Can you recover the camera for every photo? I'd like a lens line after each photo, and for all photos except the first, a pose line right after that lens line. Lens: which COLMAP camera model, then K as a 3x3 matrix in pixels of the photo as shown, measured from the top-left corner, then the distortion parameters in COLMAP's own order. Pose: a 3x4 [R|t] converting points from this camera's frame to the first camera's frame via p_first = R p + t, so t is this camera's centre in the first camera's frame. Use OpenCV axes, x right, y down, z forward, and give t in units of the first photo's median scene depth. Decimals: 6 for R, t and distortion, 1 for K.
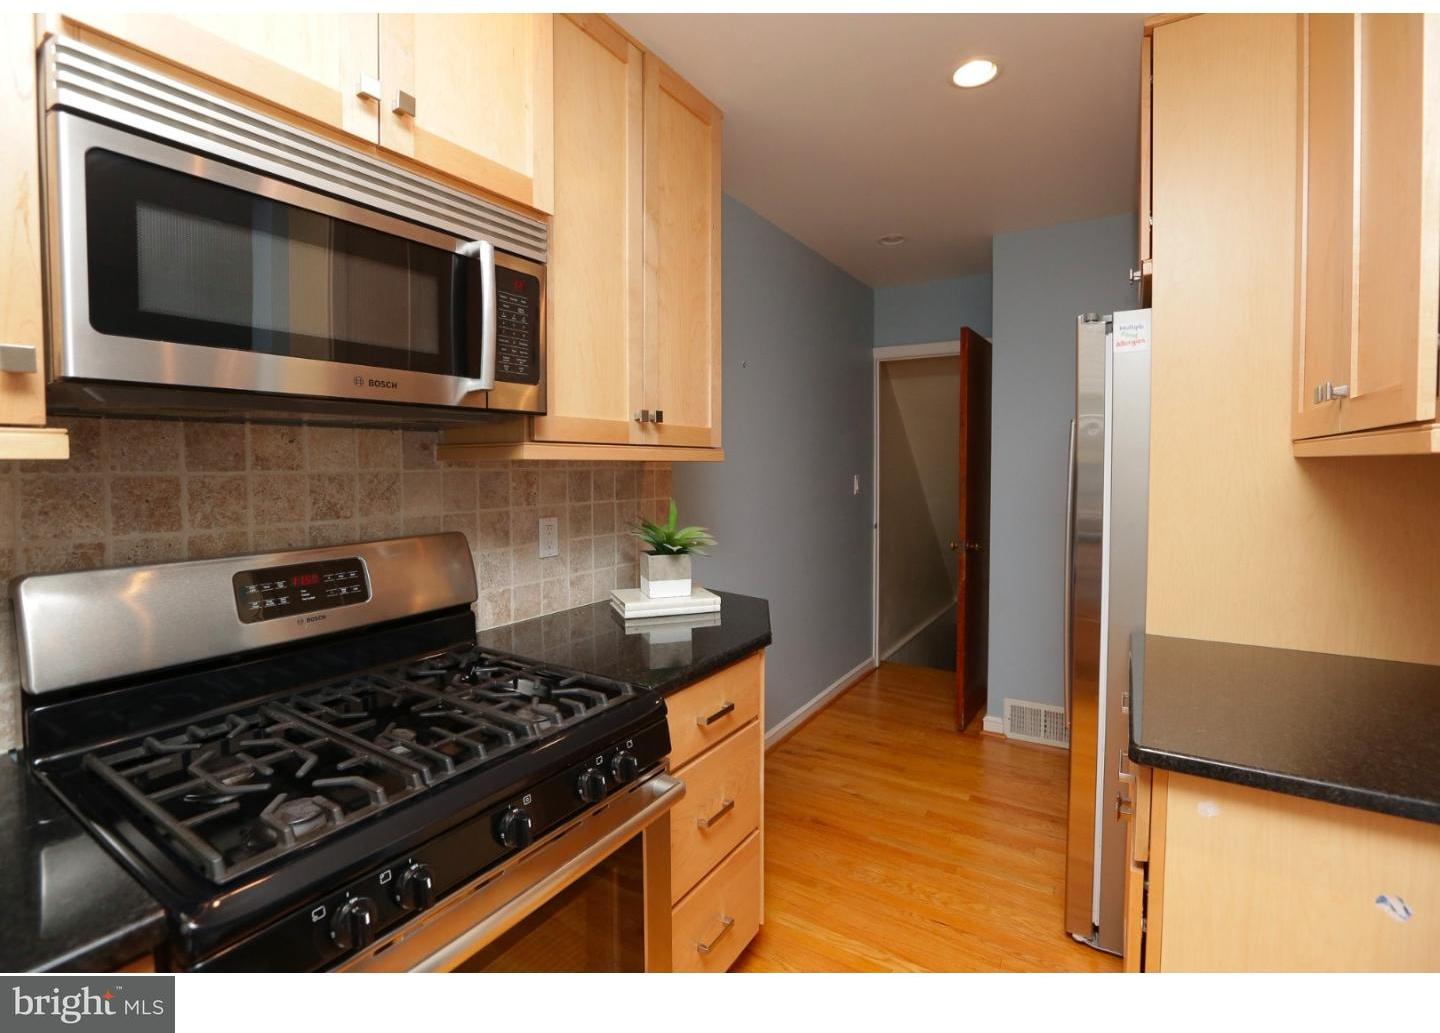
lens RADIAL K [[653.9, 0, 714.8], [0, 653.9, 487.7], [0, 0, 1]] dist [-0.033966, 0.000362]
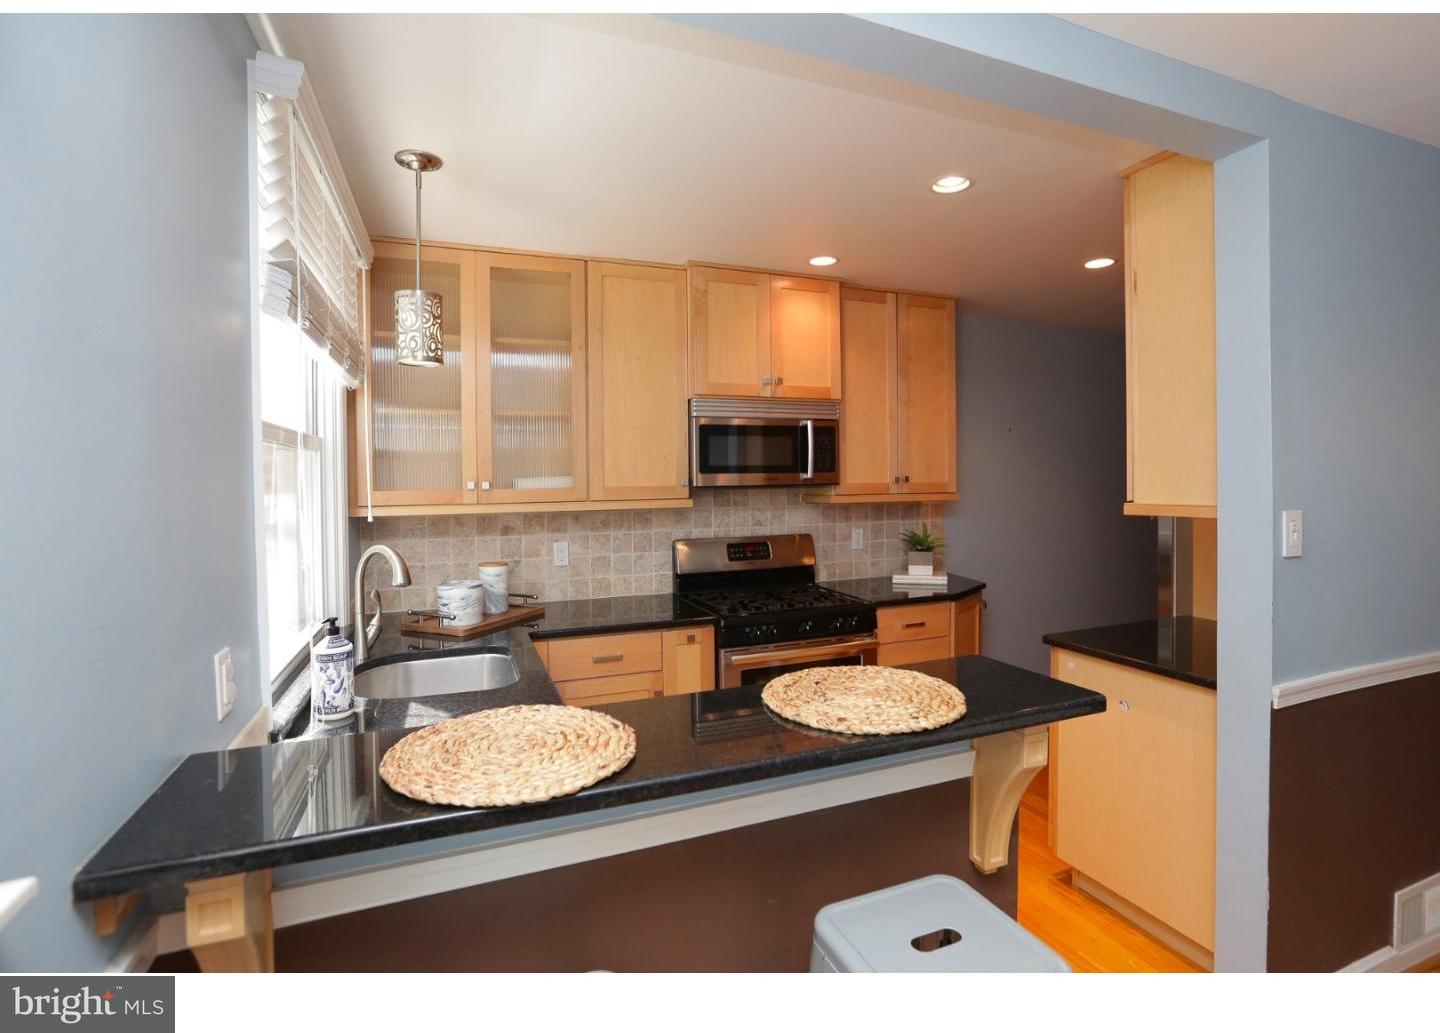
lens RADIAL K [[653.9, 0, 714.8], [0, 653.9, 487.7], [0, 0, 1]] dist [-0.033966, 0.000362]
pose [[0.806511, 0.001793, -0.591216, 0.614084], [-0.011853, 0.999843, -0.013138, -0.051442], [0.591100, 0.017604, 0.806406, -0.917934]]
